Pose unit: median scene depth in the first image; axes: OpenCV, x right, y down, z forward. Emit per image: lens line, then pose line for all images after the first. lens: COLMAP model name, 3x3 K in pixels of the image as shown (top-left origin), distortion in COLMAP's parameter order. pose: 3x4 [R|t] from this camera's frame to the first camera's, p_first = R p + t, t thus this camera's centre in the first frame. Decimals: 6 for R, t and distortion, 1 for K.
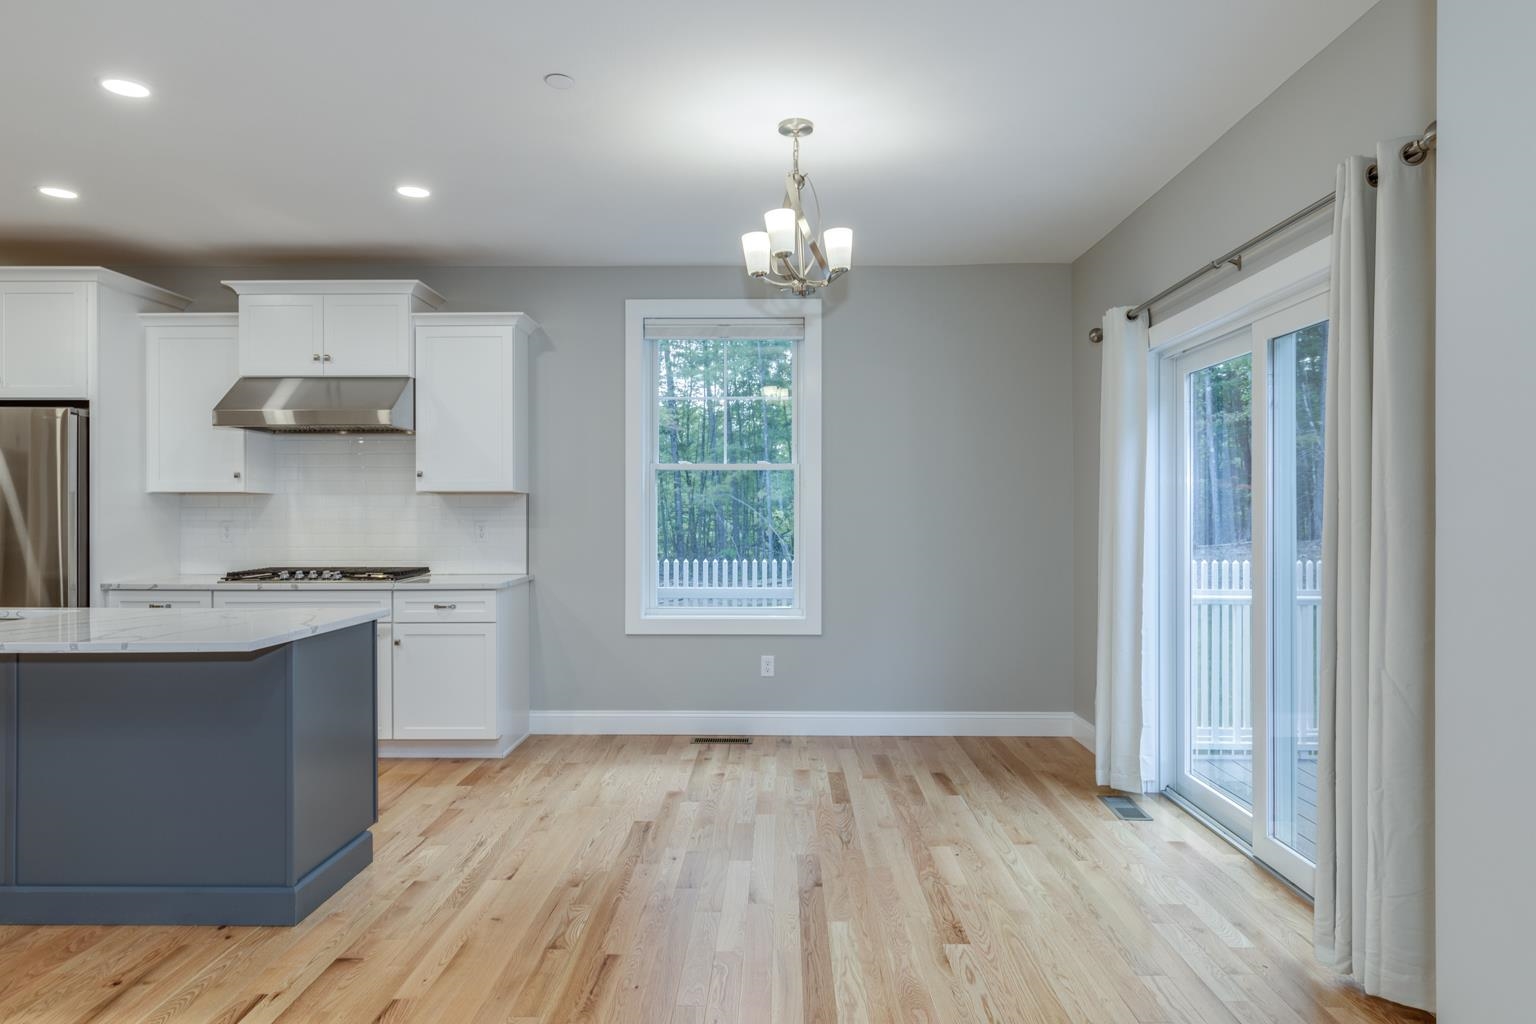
lens RADIAL K [[976.1, 0, 768.0], [0, 976.1, 512.0], [0, 0, 1]] dist [-0.000906, -0.000857]
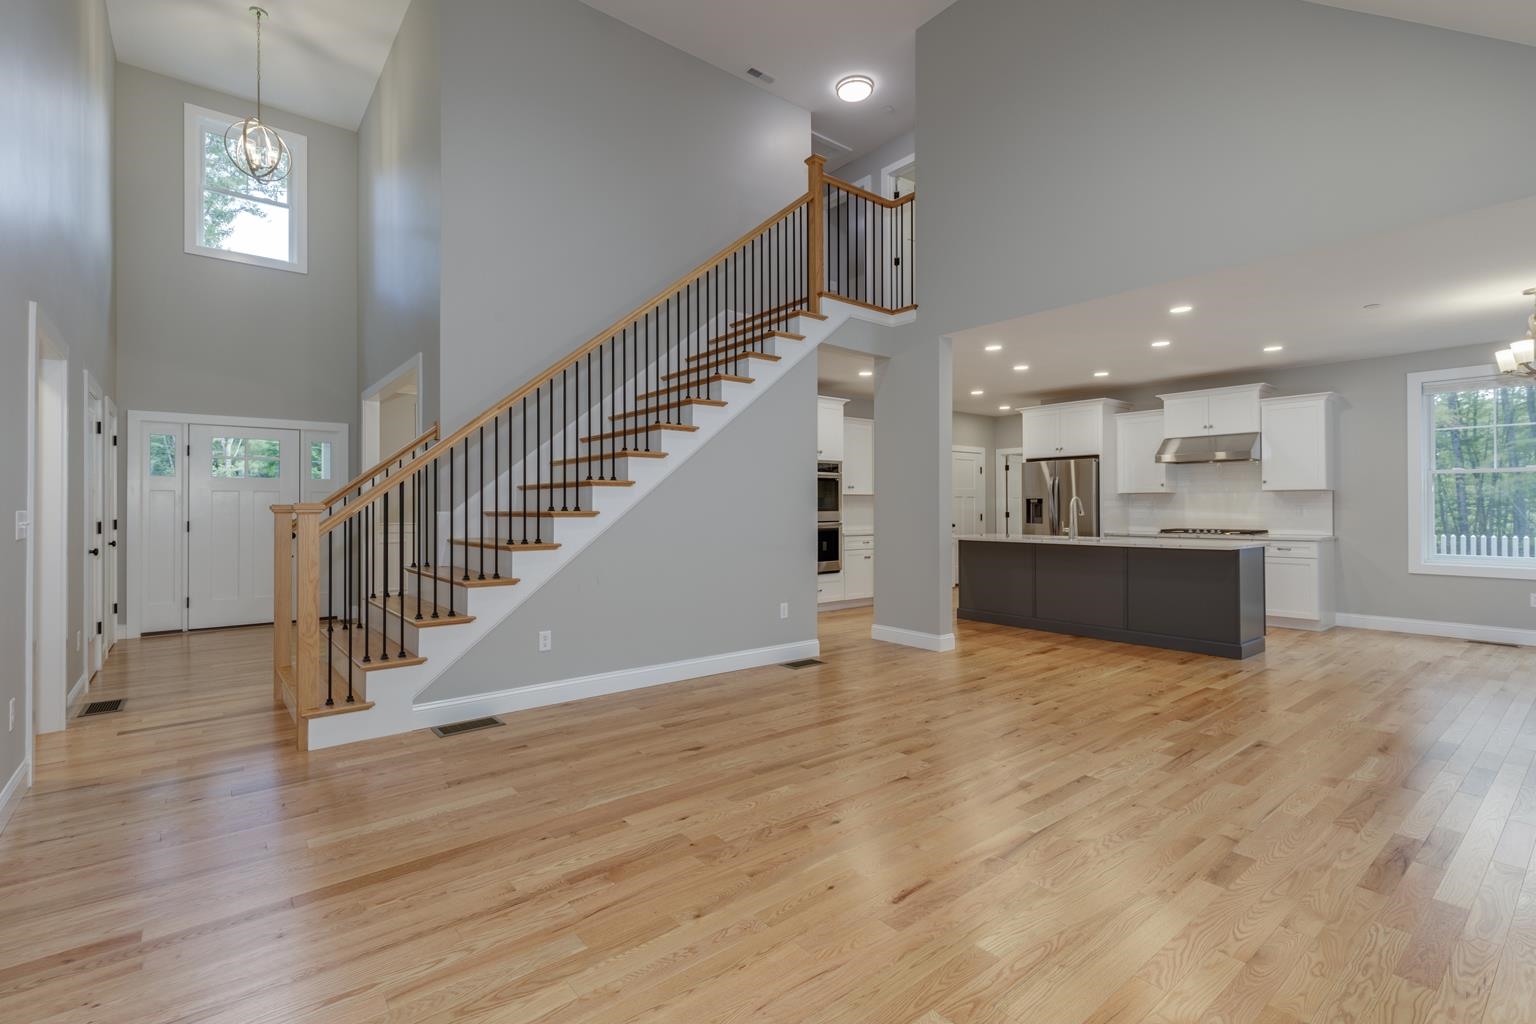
lens RADIAL K [[697.5, 0, 757.4], [0, 697.5, 504.1], [0, 0, 1]] dist [0.004071, 0.000288]
pose [[0.636301, -0.005680, -0.771420, 0.080503], [0.003553, 0.999984, -0.004432, 0.009533], [0.771433, 0.000079, 0.636311, -0.716424]]
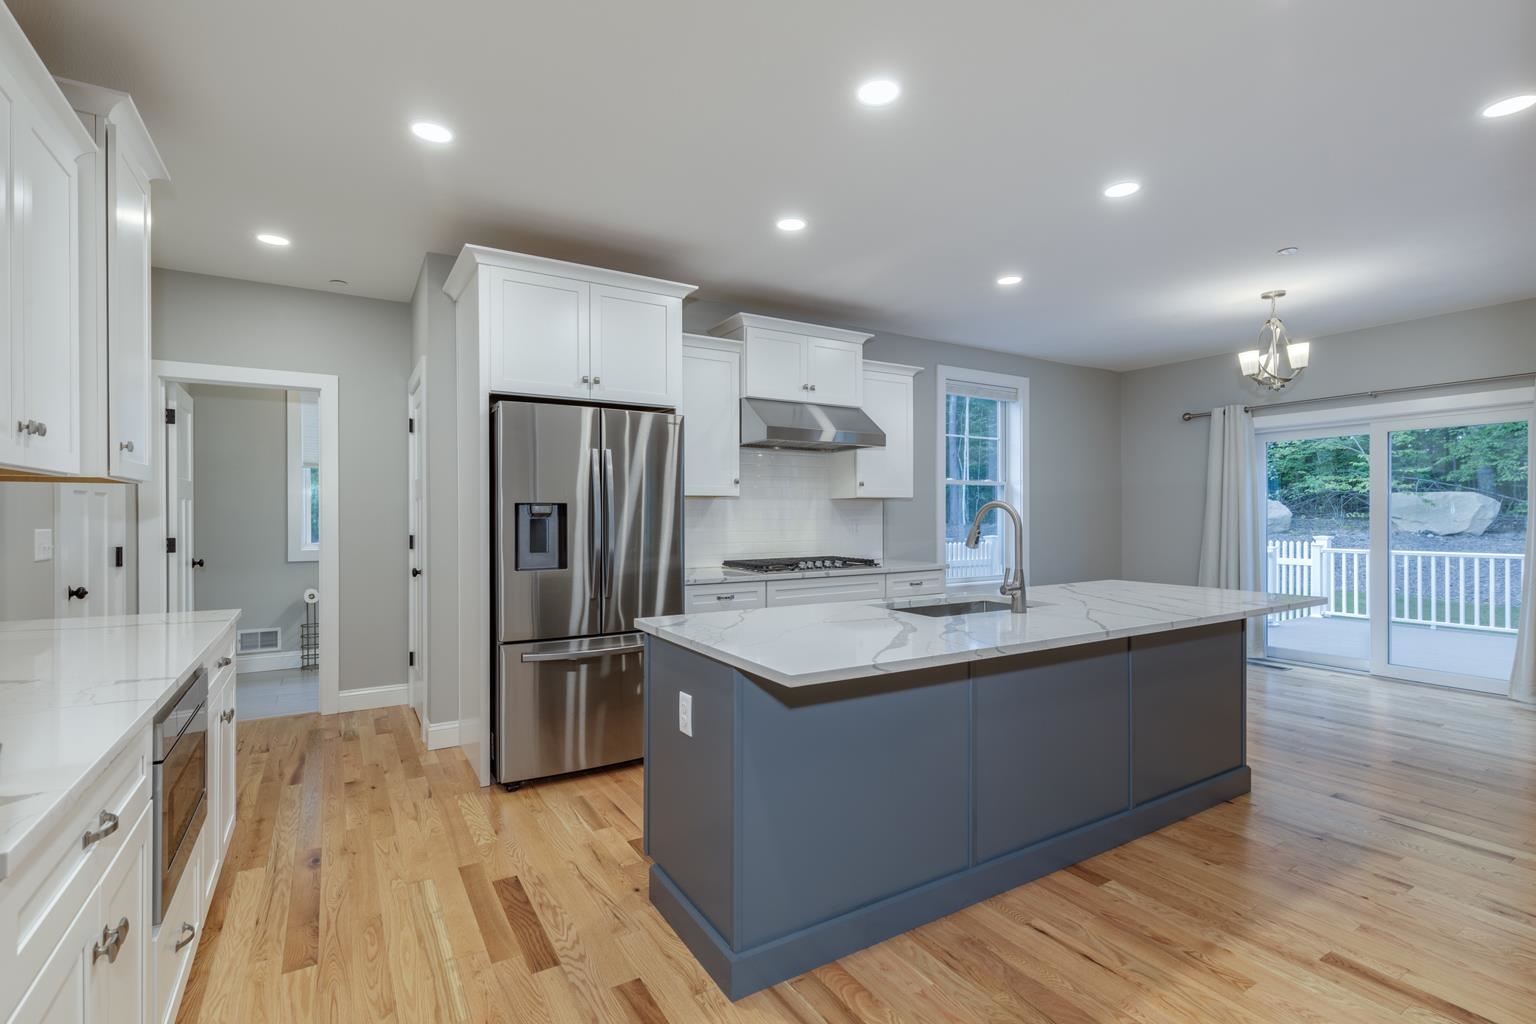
lens RADIAL K [[712.0, 0, 768.0], [0, 712.0, 512.0], [0, 0, 1]] dist [0.004228, 0.000505]
pose [[0.843089, -0.000609, 0.537773, -1.035901], [-0.001106, 0.999995, 0.002867, -0.004144], [-0.537772, -0.003012, 0.843085, 0.288034]]
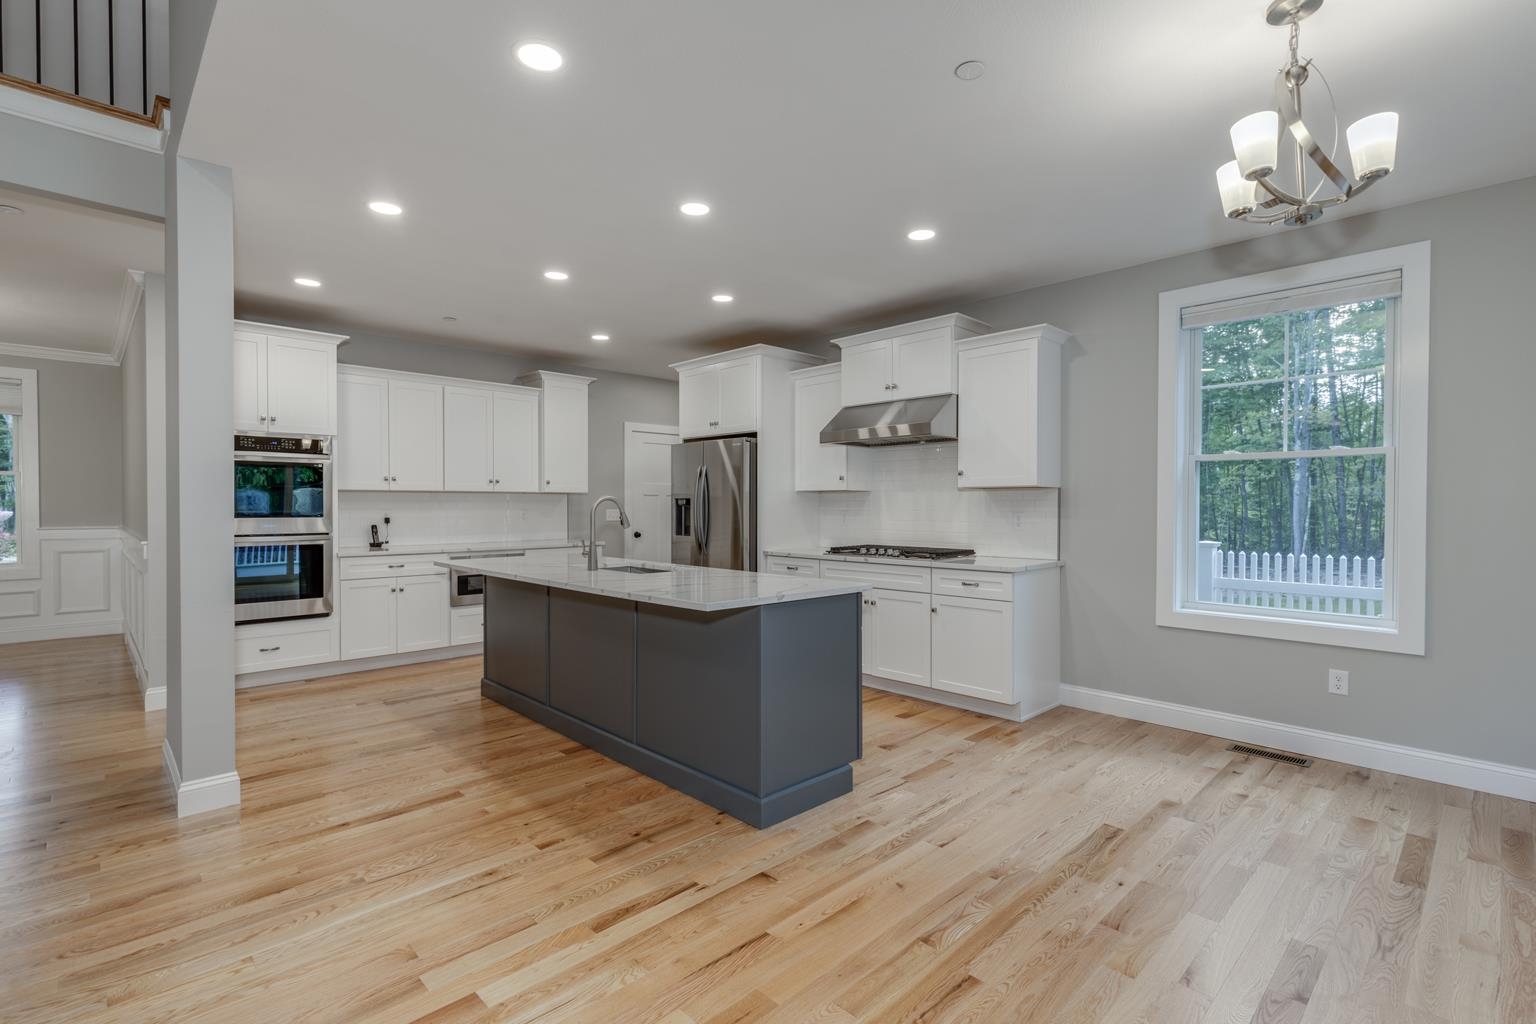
lens RADIAL K [[706.8, 0, 748.5], [0, 706.8, 512.5], [0, 0, 1]] dist [0.004927, -0.000674]
pose [[0.697083, 0.008133, -0.716944, 0.096479], [-0.000728, 0.999943, 0.010636, 0.001155], [0.716990, -0.006892, 0.697050, 0.211738]]
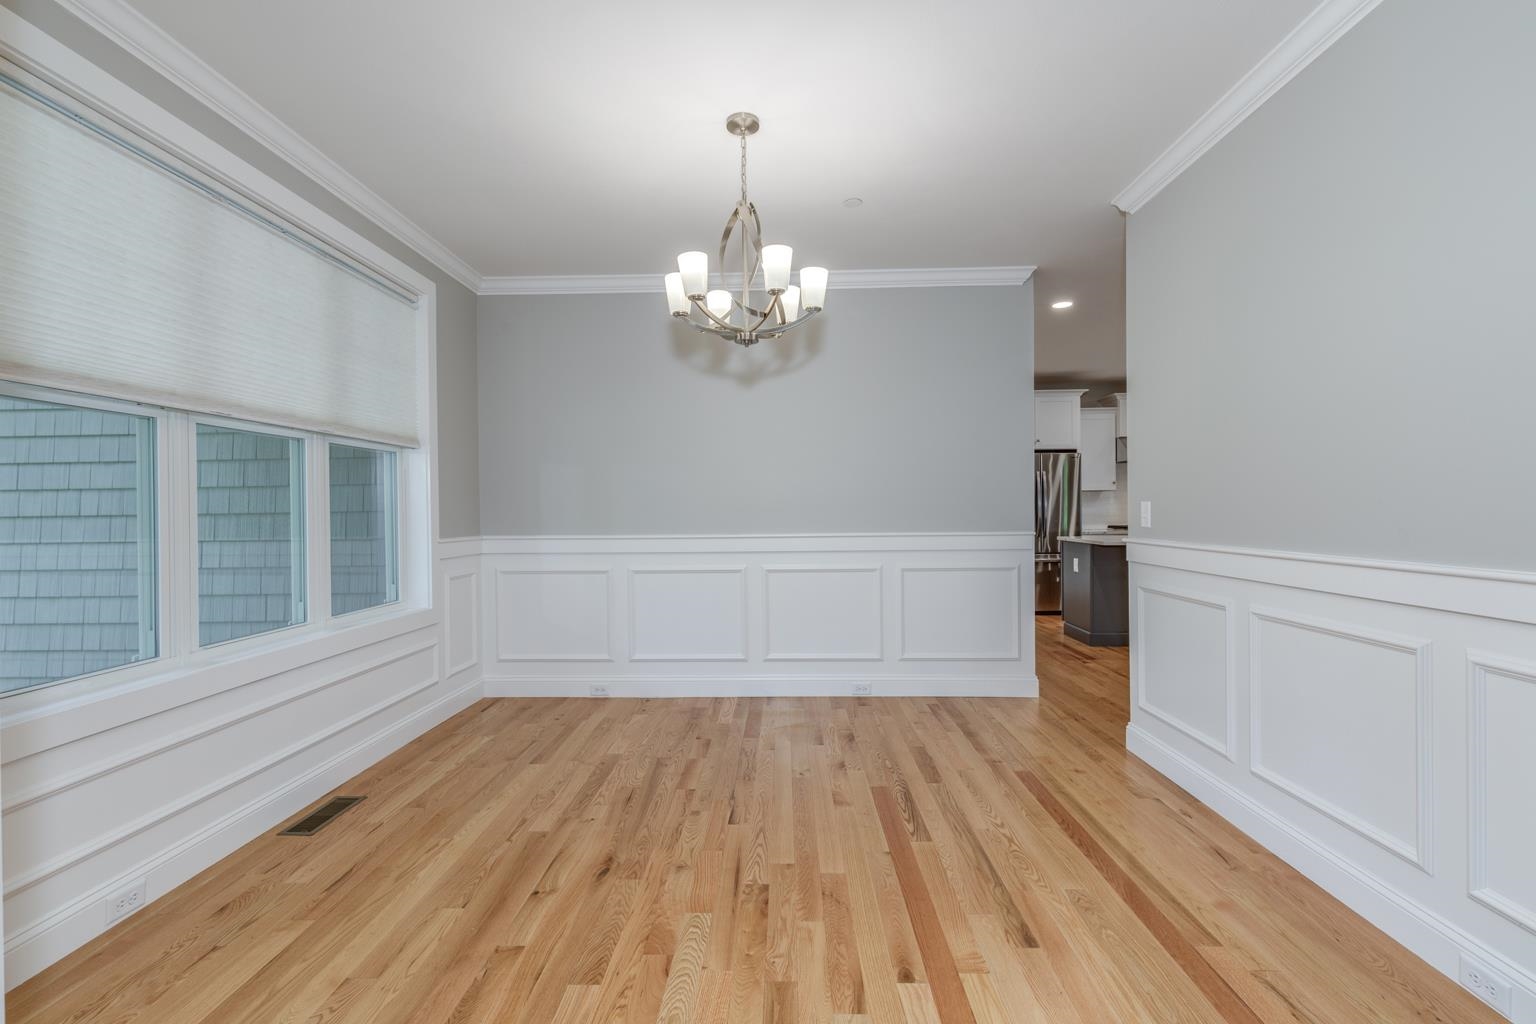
lens RADIAL K [[689.9, 0, 768.0], [0, 689.9, 512.0], [0, 0, 1]] dist [0.007607, -0.000892]
pose [[0.999812, -0.013242, -0.014155, -1.381507], [0.013291, 0.999906, 0.003407, 0.014235], [0.014109, -0.003594, 0.999894, -0.589292]]
